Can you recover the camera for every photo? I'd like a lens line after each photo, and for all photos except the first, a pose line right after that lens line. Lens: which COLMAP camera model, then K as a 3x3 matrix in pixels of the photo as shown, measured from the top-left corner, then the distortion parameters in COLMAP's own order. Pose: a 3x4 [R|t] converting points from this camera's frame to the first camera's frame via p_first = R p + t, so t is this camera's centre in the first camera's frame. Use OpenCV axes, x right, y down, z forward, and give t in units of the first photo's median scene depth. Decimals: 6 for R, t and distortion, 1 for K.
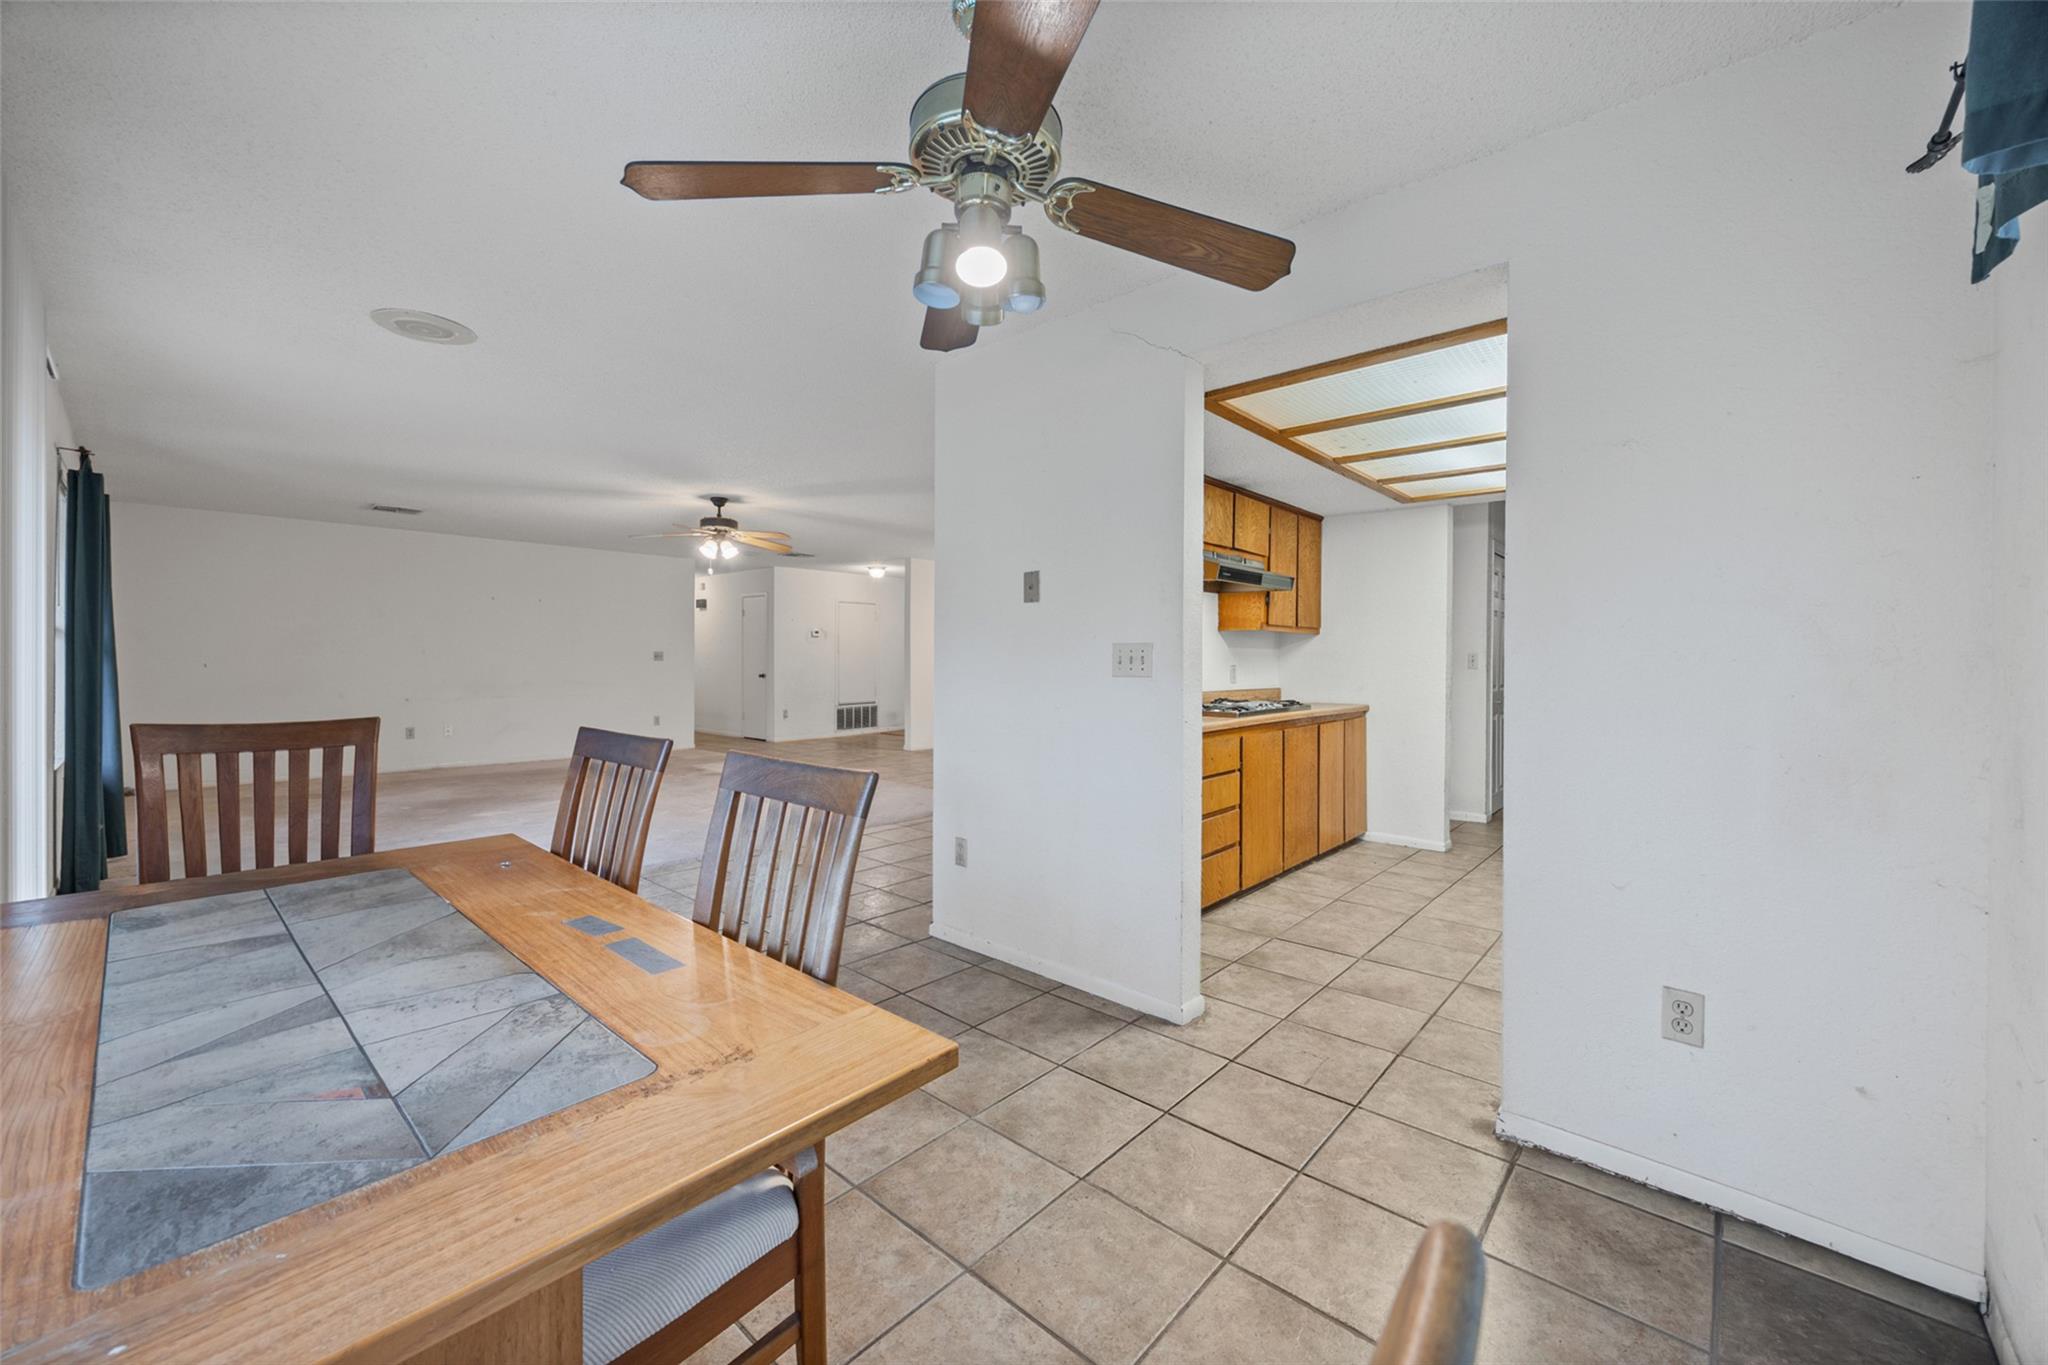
lens RADIAL K [[784.5, 0, 1025.2], [0, 784.5, 657.3], [0, 0, 1]] dist [0.001122, 0.000053]
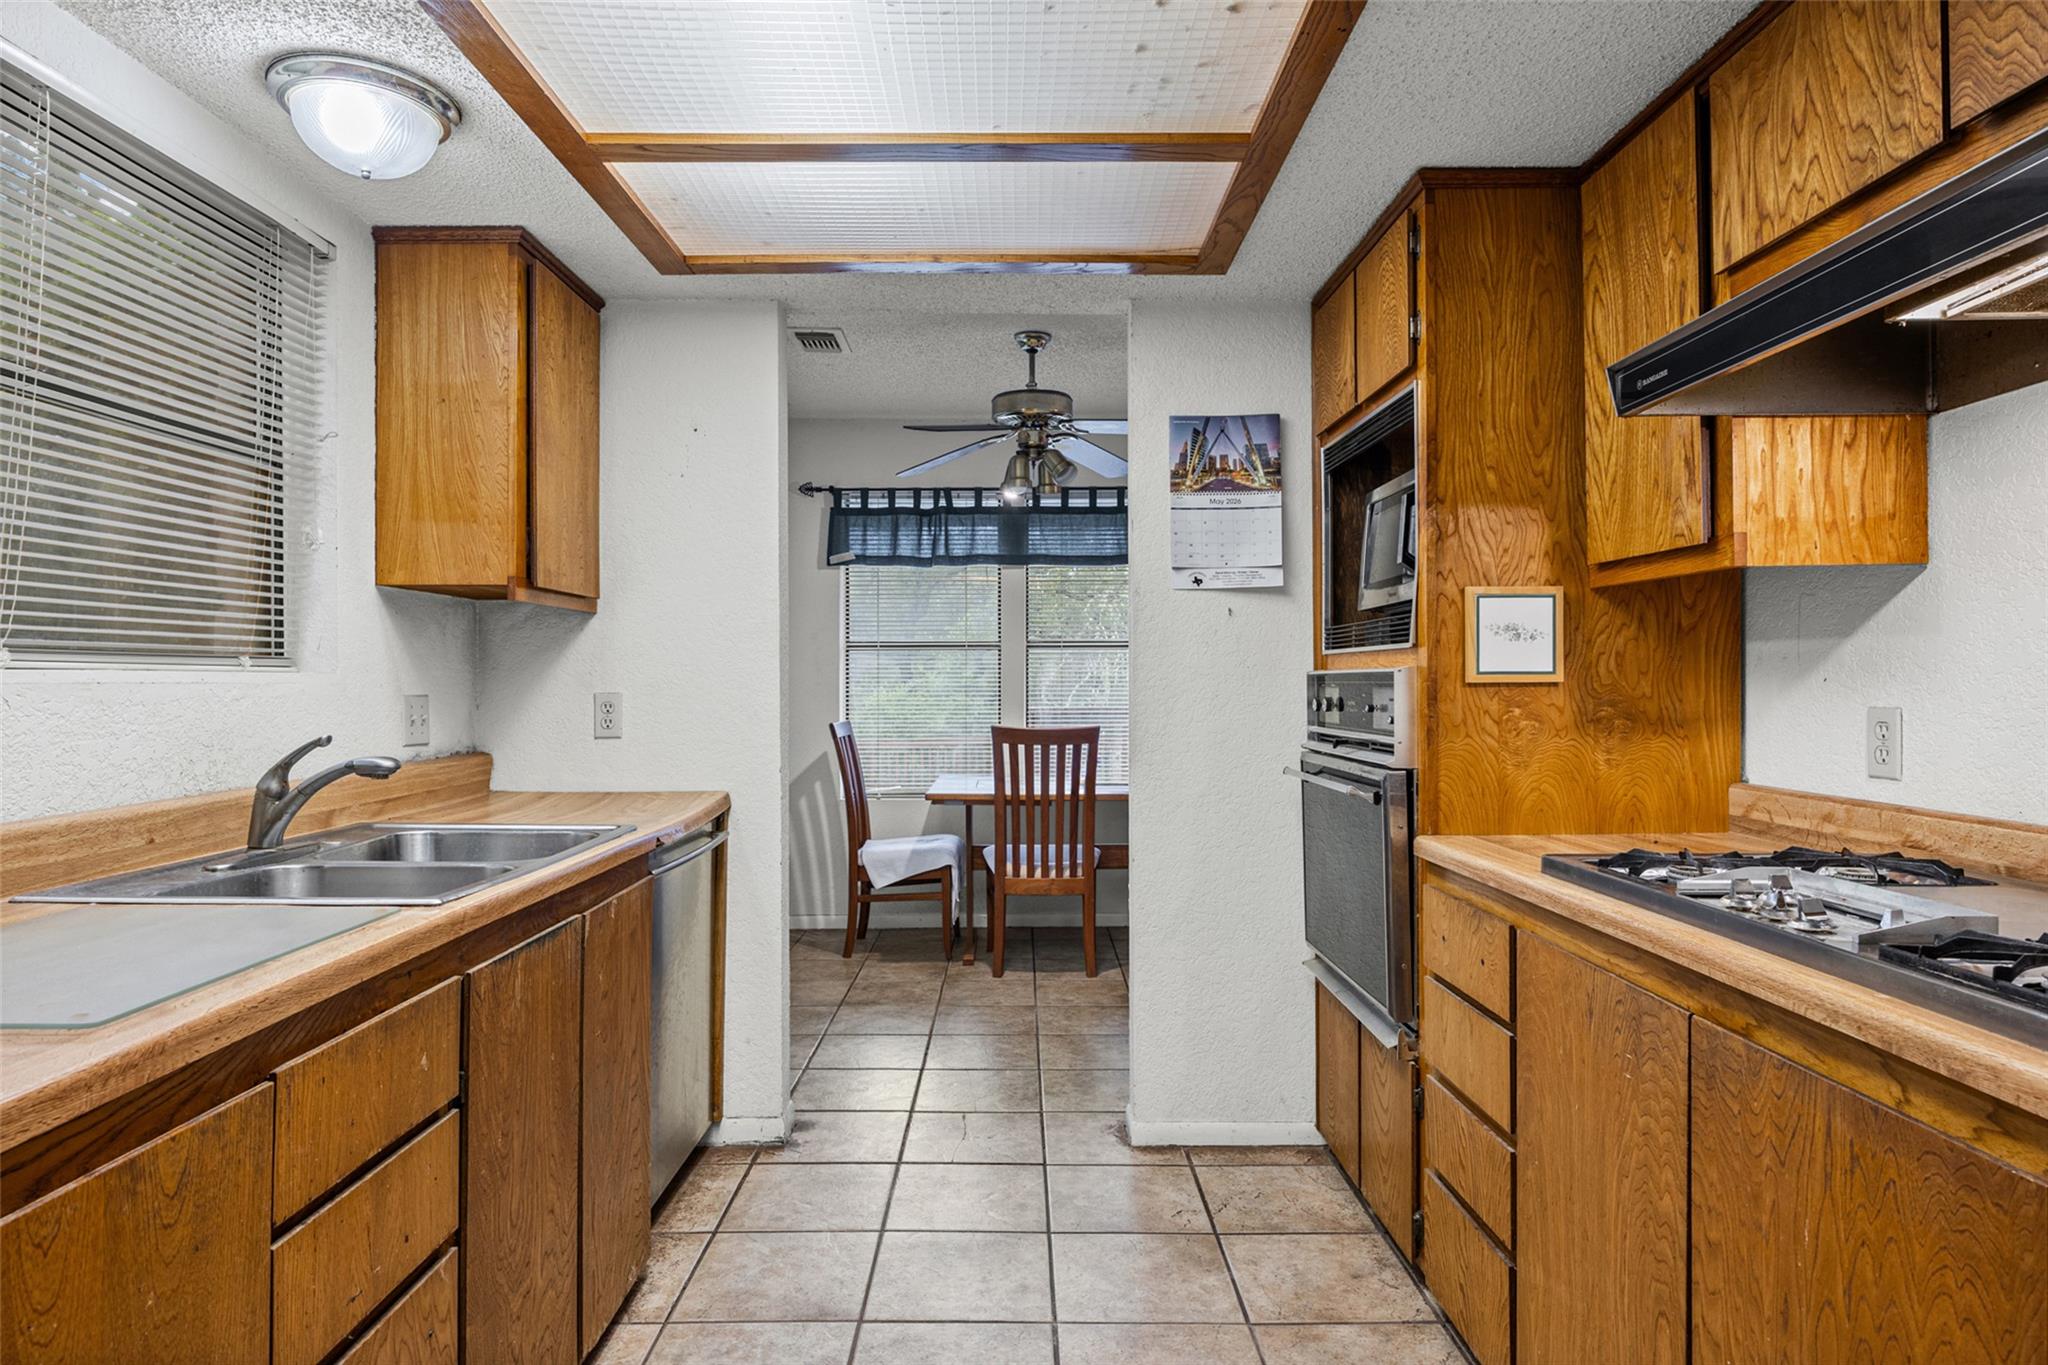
lens RADIAL K [[1319.4, 0, 1024.0], [0, 1319.4, 682.5], [0, 0, 1]] dist [0.001141, 0.000616]
pose [[-0.748263, -0.005235, -0.663381, 0.611833], [-0.003371, 0.999986, -0.004090, 0.004620], [0.663393, -0.000824, -0.748270, 0.999620]]
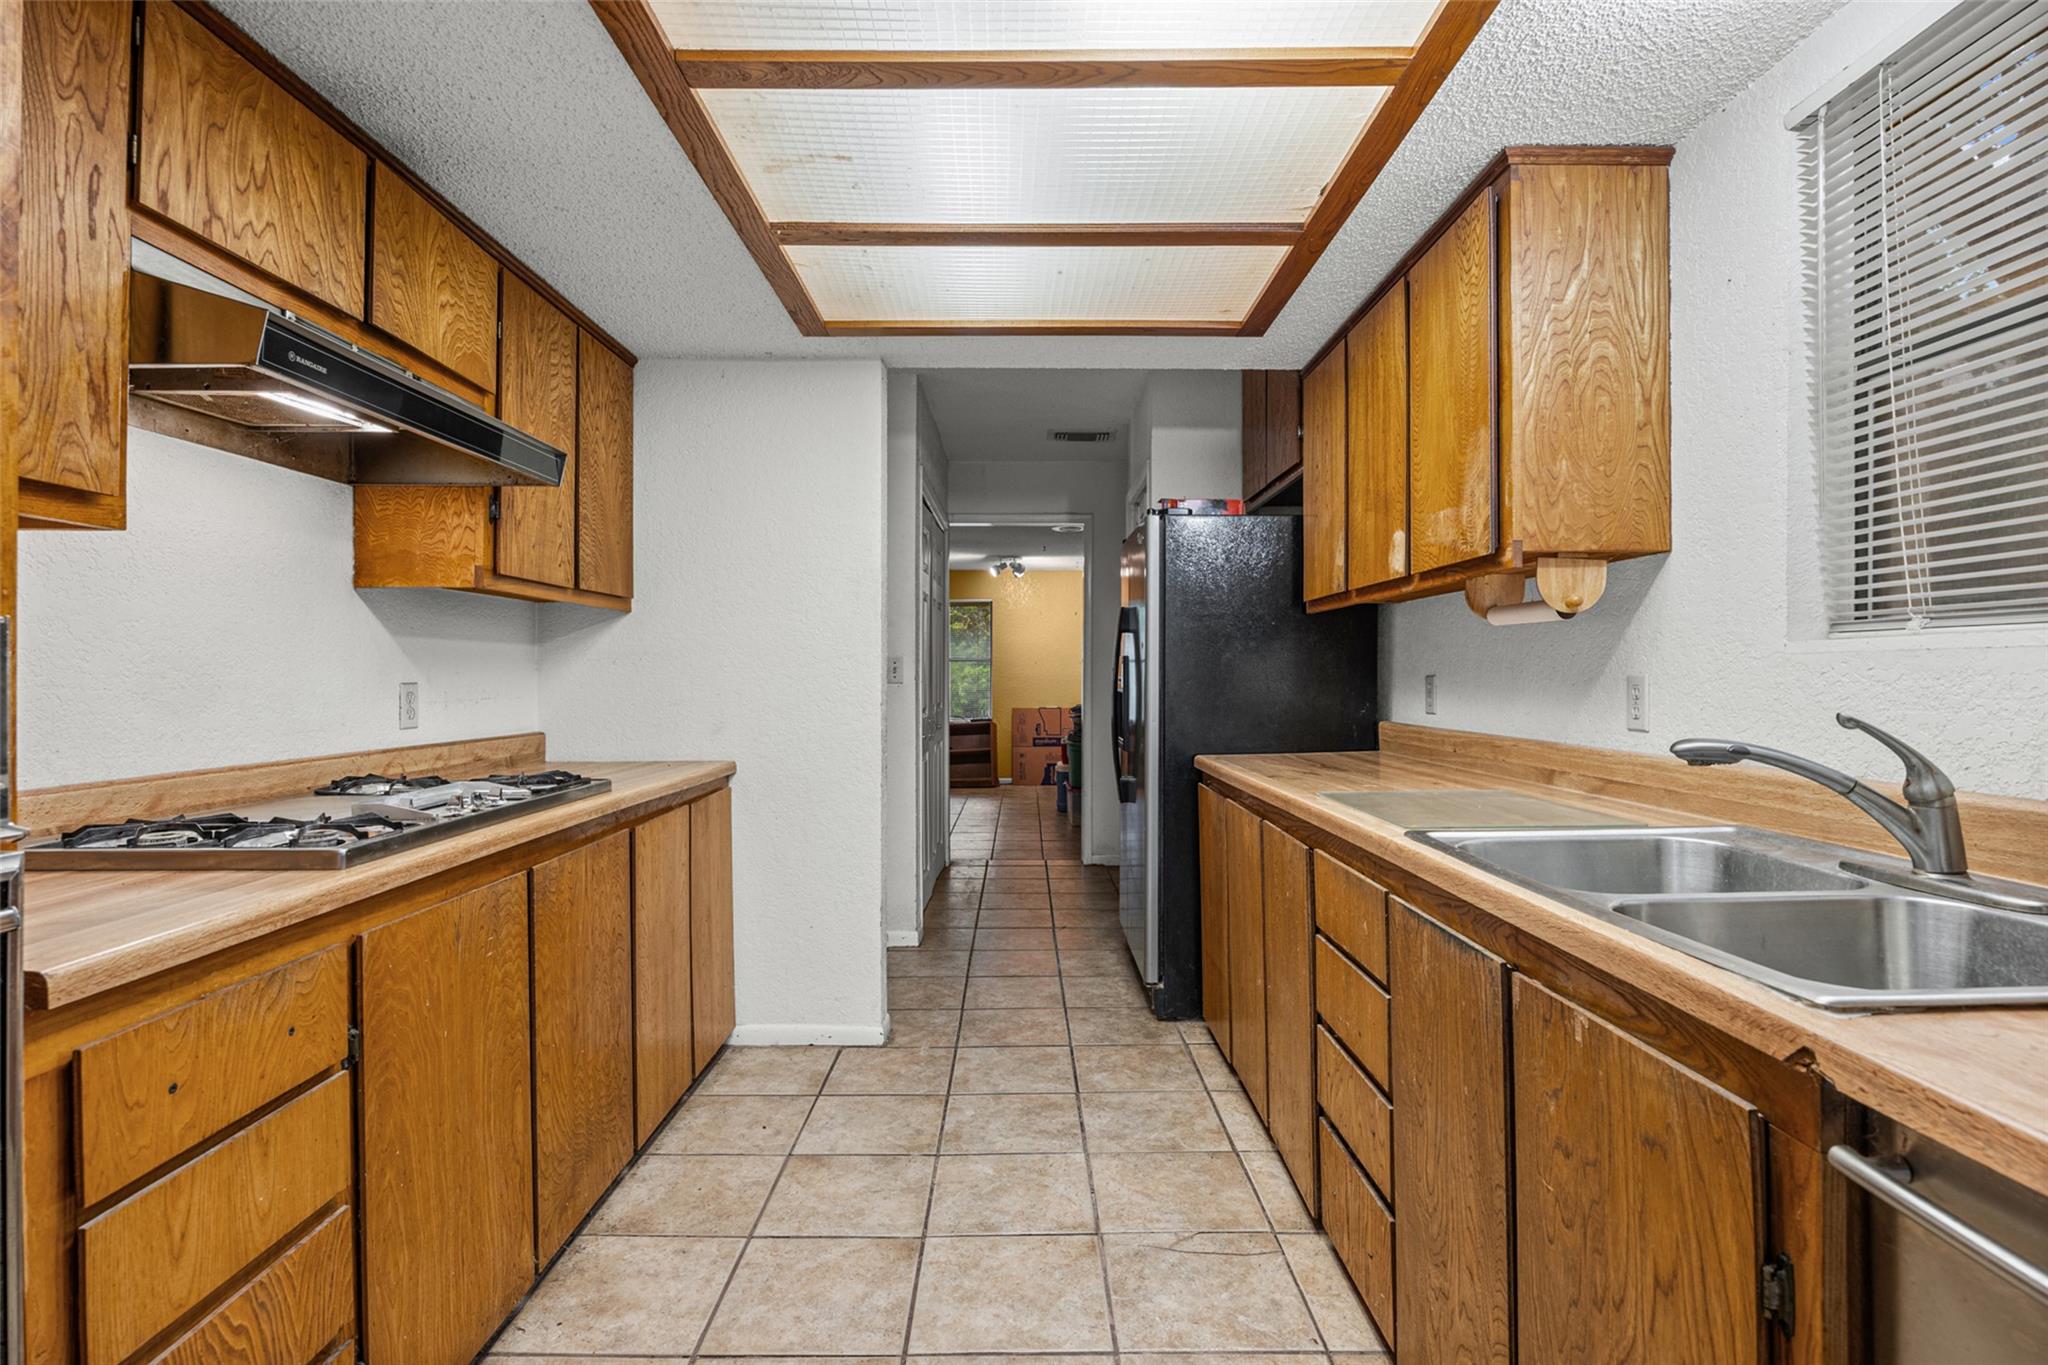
lens RADIAL K [[1036.1, 0, 1024.0], [0, 1036.1, 682.5], [0, 0, 1]] dist [-0.028639, 0.000387]
pose [[0.751812, -0.013460, 0.659241, 0.172504], [0.009569, 0.999909, 0.009503, 0.008260], [-0.659309, -0.000837, 0.751872, 0.456861]]
